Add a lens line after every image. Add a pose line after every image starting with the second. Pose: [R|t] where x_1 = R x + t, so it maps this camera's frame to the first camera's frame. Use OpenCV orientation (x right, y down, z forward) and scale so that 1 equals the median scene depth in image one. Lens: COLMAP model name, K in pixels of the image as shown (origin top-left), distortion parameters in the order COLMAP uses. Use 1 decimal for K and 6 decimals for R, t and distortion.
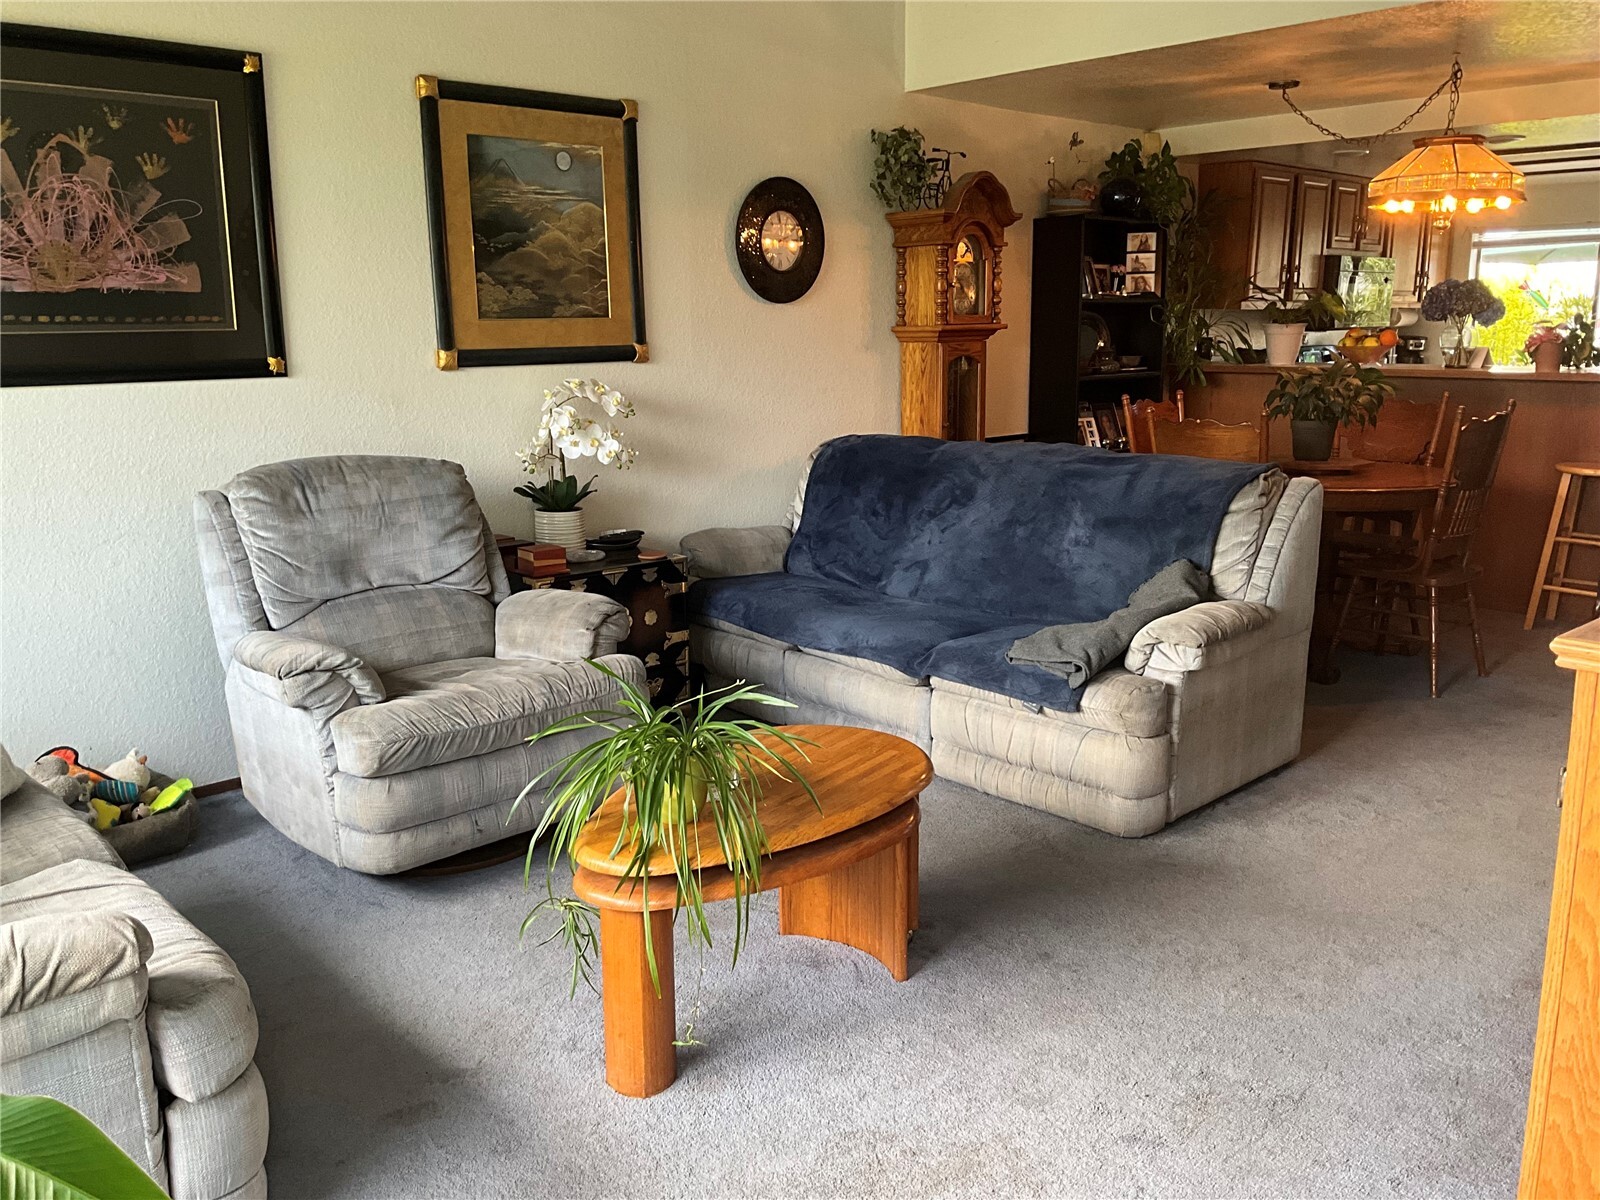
lens RADIAL K [[1360.3, 0, 800.0], [0, 1360.3, 600.0], [0, 0, 1]] dist [0.056430, -0.080822]
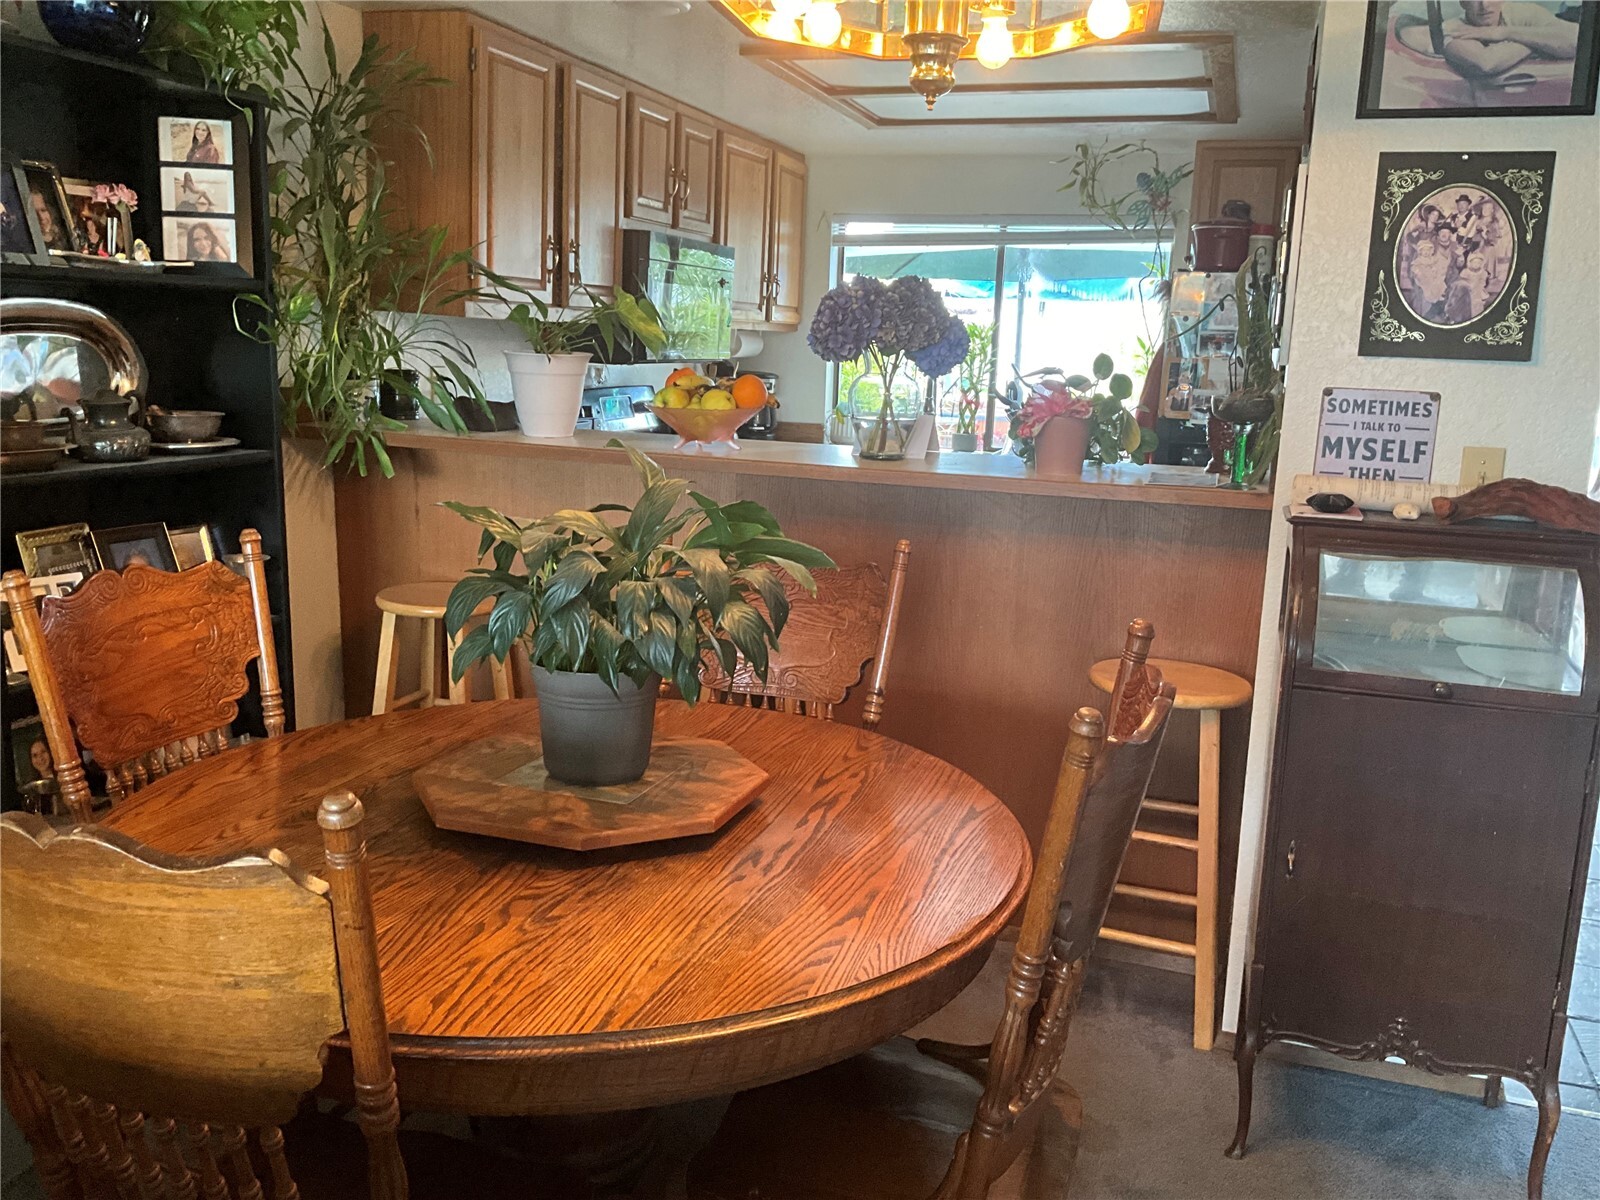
lens RADIAL K [[1360.3, 0, 800.0], [0, 1360.3, 600.0], [0, 0, 1]] dist [0.056430, -0.080822]
pose [[0.889846, -0.047832, 0.453747, 0.208180], [0.050067, 0.998721, 0.007093, -0.111916], [-0.453505, 0.016406, 0.891103, 0.526469]]
